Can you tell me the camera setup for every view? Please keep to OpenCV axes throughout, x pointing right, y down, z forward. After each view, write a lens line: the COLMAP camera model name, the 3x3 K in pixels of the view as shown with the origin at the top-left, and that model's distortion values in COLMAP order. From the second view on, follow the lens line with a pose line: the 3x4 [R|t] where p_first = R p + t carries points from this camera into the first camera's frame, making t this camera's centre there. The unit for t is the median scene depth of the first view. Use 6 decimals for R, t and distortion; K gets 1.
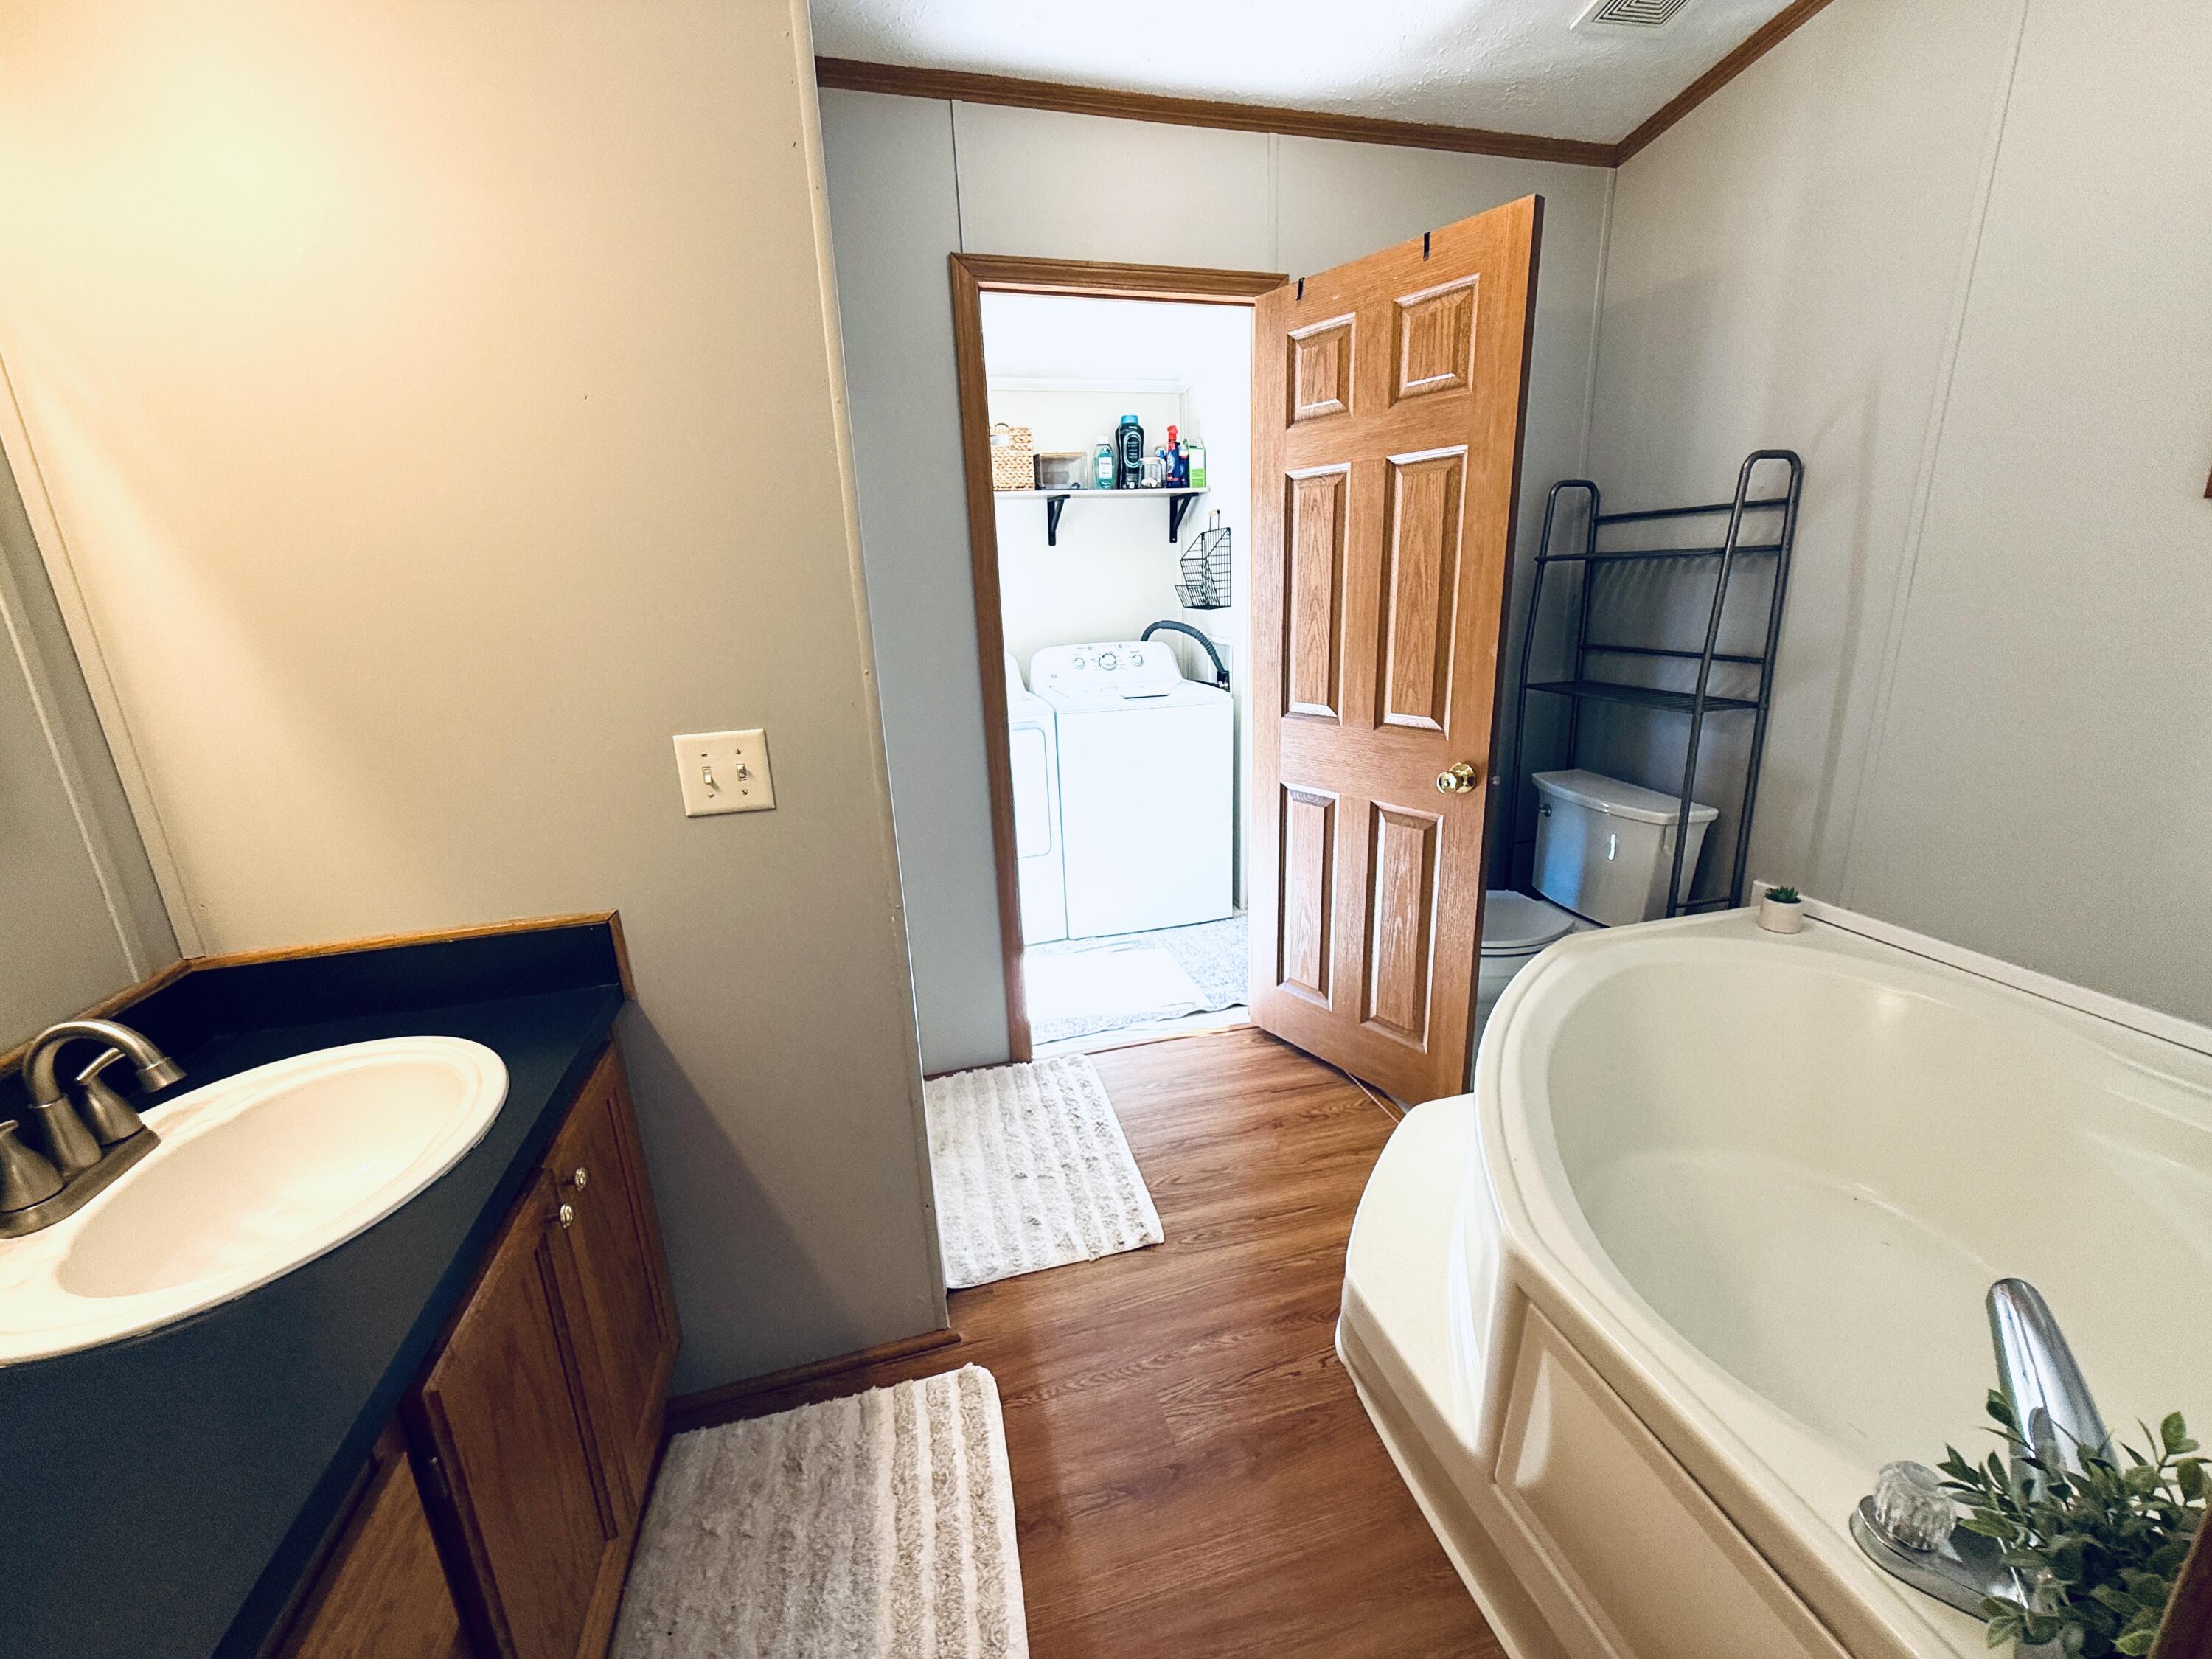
lens RADIAL K [[882.3, 0, 1117.1], [0, 882.3, 829.7], [0, 0, 1]] dist [-0.002213, 0.000355]
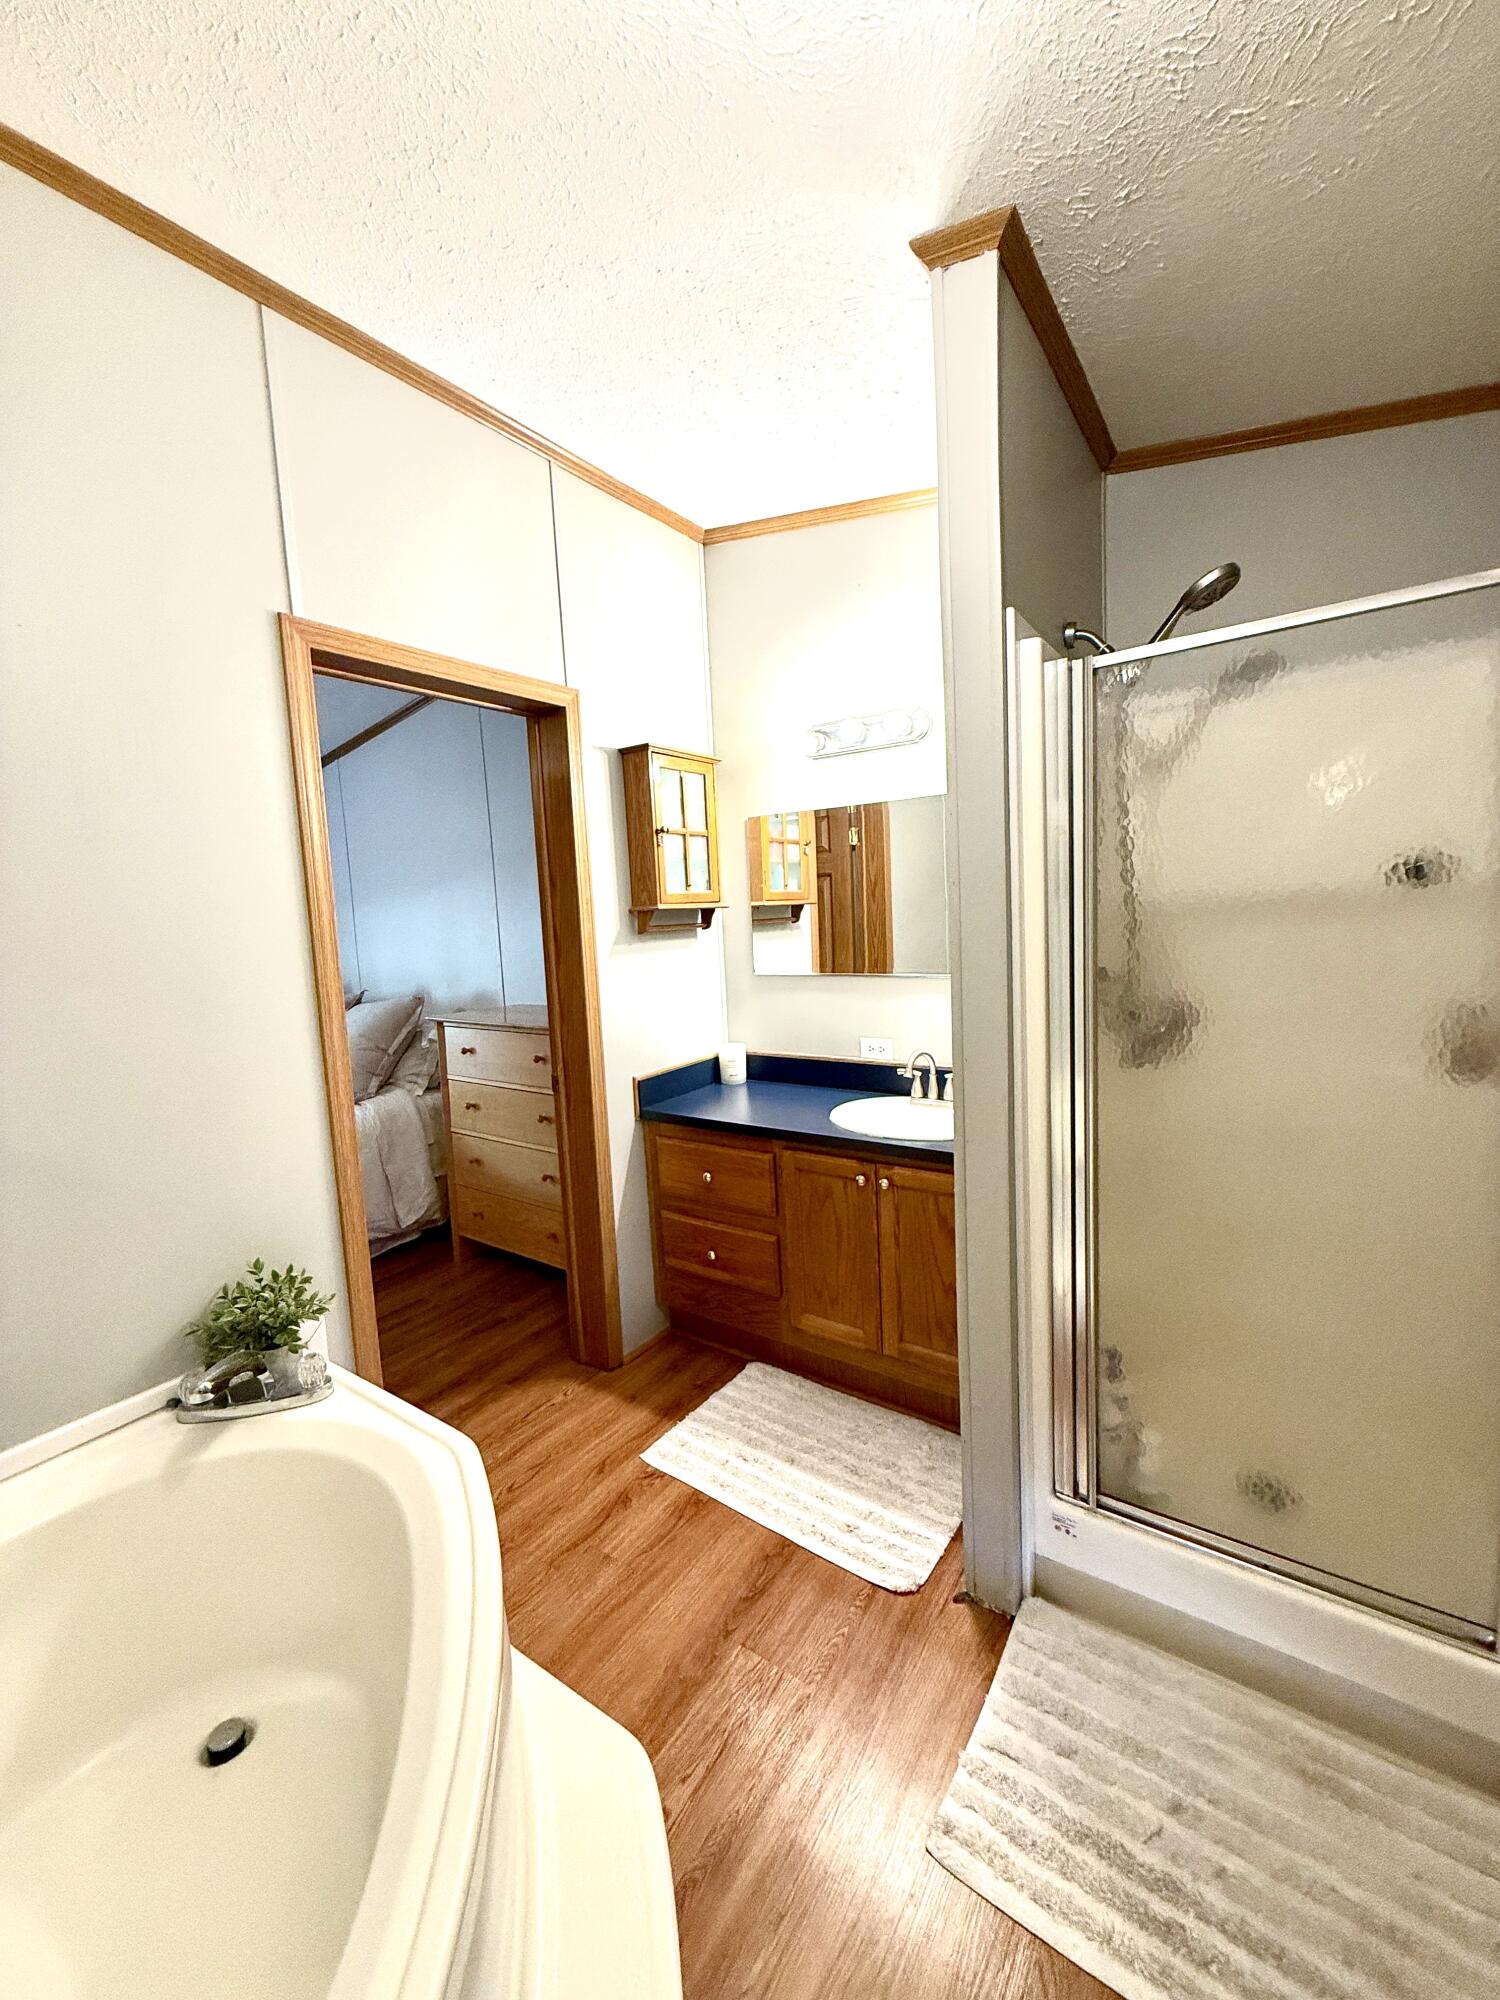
lens RADIAL K [[797.8, 0, 755.4], [0, 797.8, 1000.2], [0, 0, 1]] dist [-0.002213, 0.000355]
pose [[-0.767680, 0.134093, -0.626647, 0.646801], [-0.103777, 0.938942, 0.328052, -0.516944], [0.632375, 0.316871, -0.706891, 1.576497]]
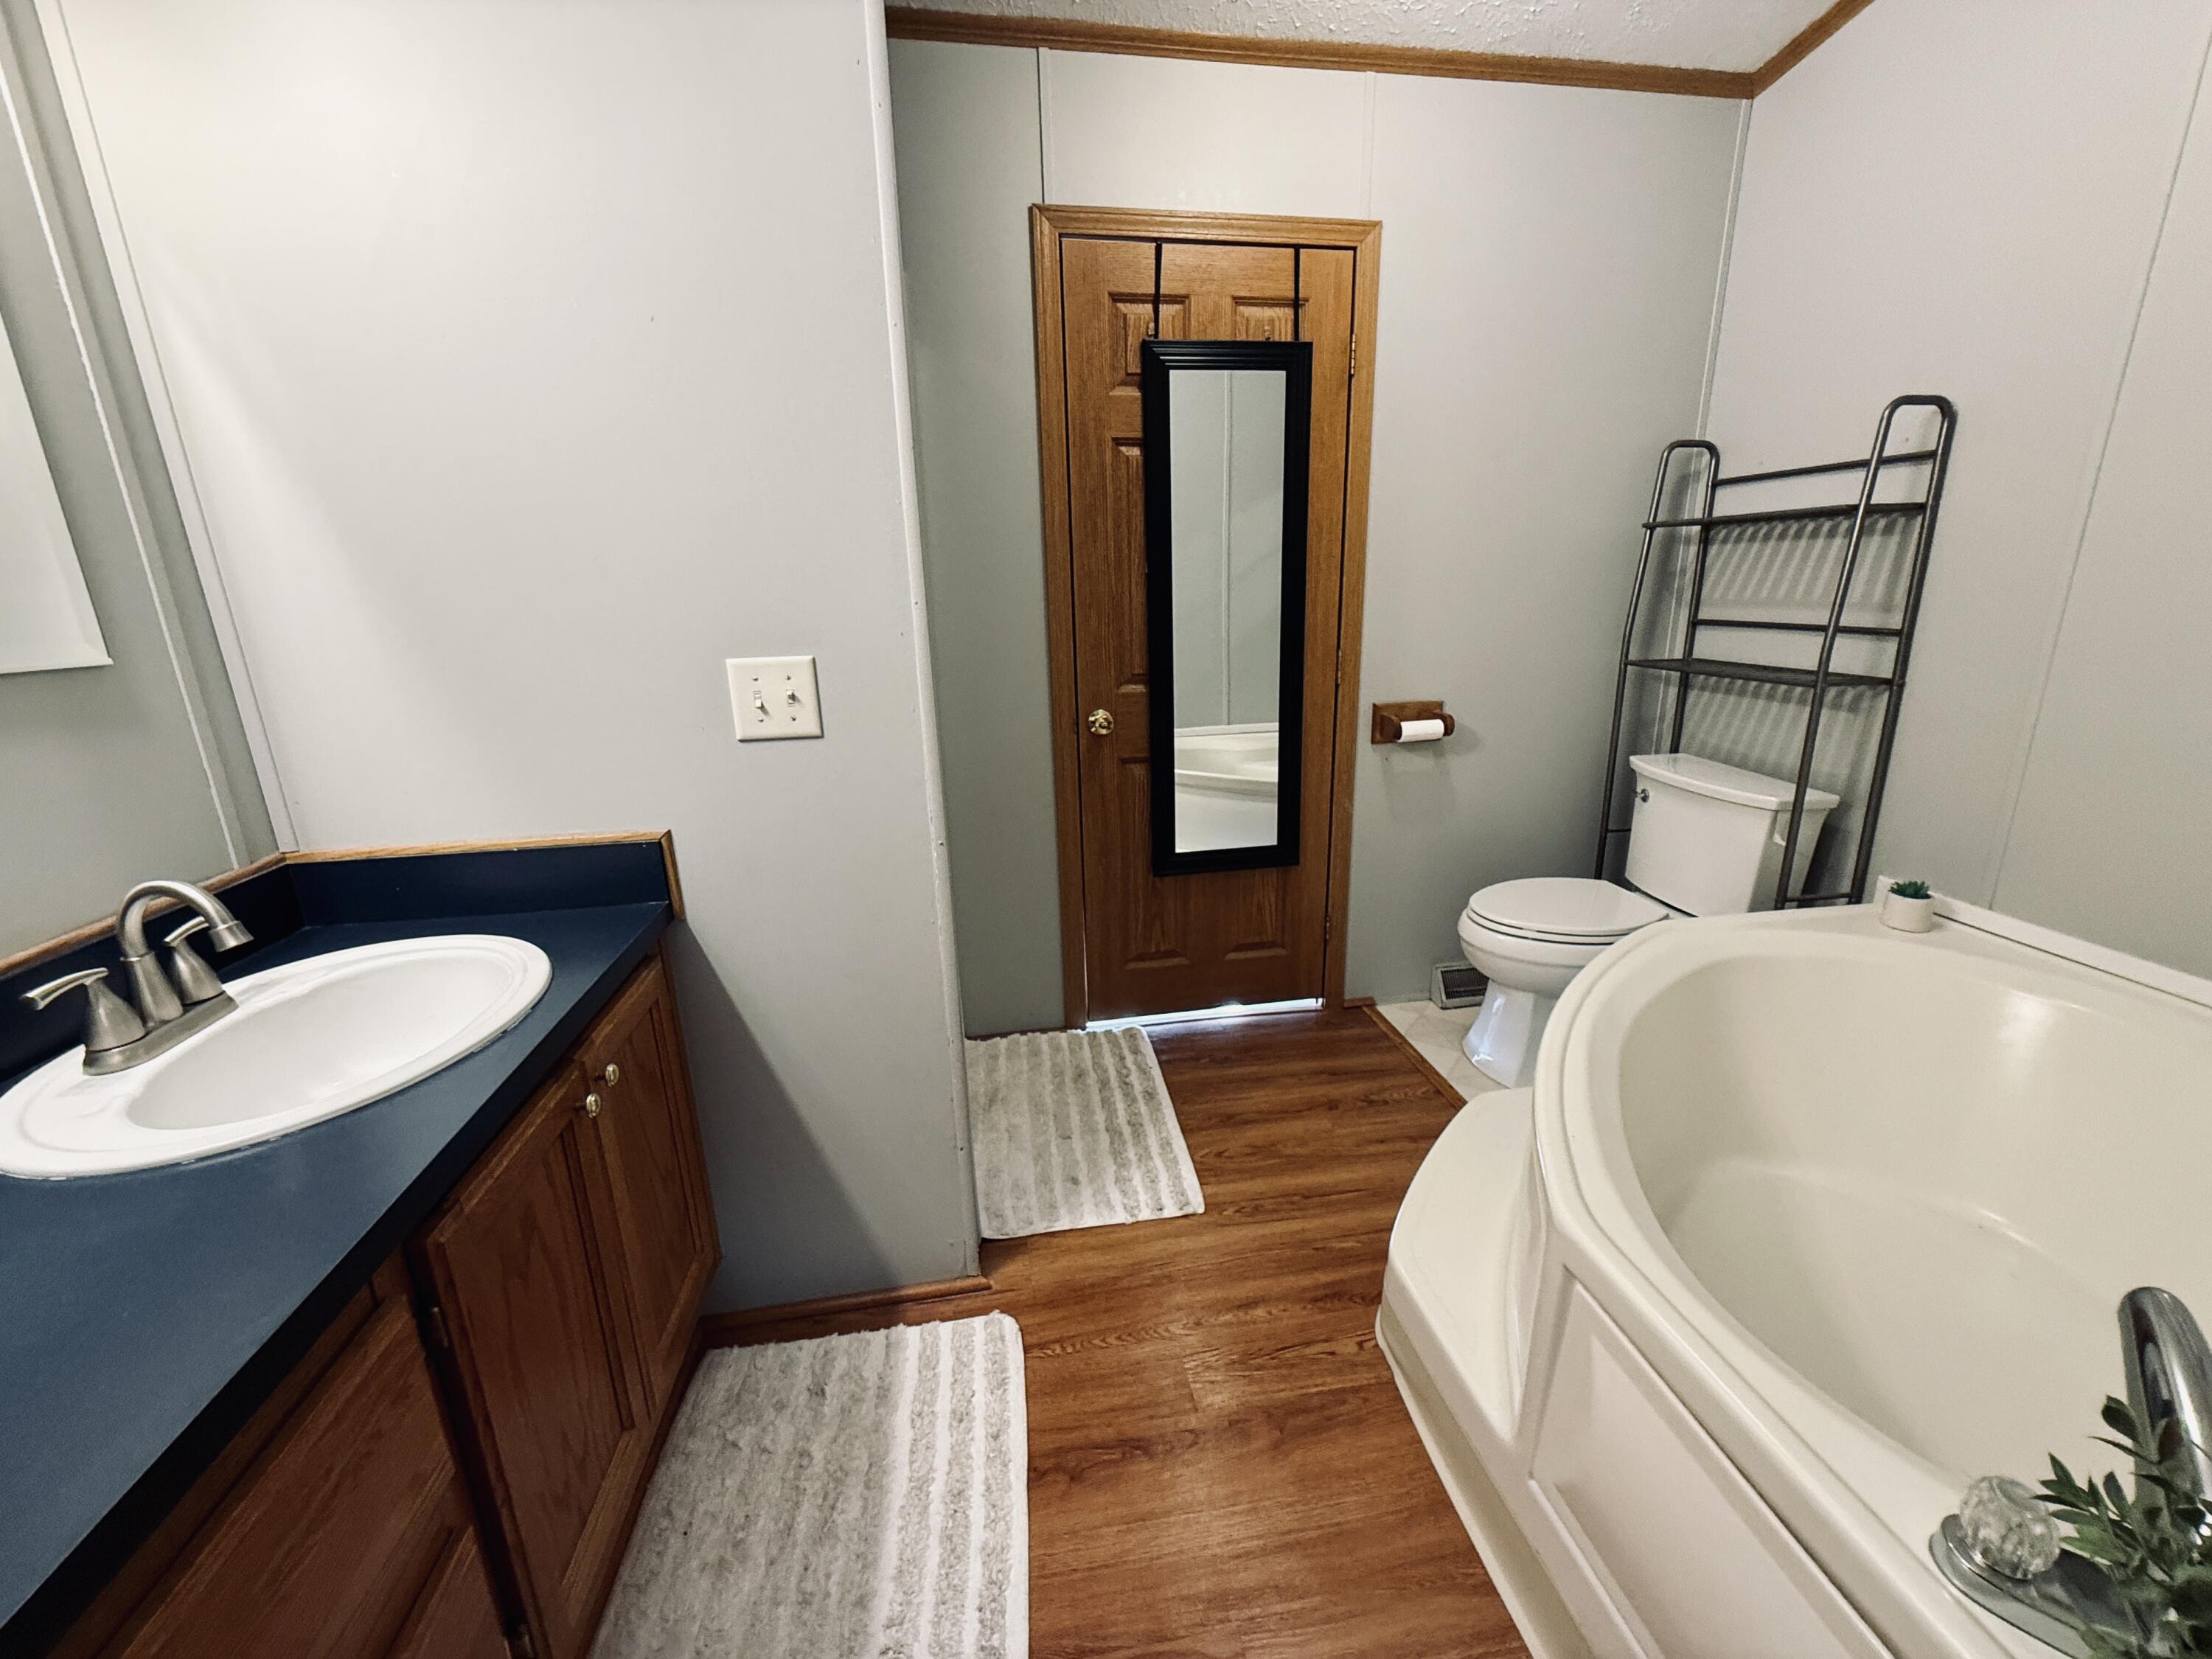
lens RADIAL K [[882.3, 0, 1115.4], [0, 882.3, 830.0], [0, 0, 1]] dist [-0.002213, 0.000355]
pose [[0.994060, 0.041042, -0.100796, 0.050421], [-0.040733, 0.999157, 0.005124, 0.062091], [0.100922, -0.000988, 0.994894, 0.028903]]
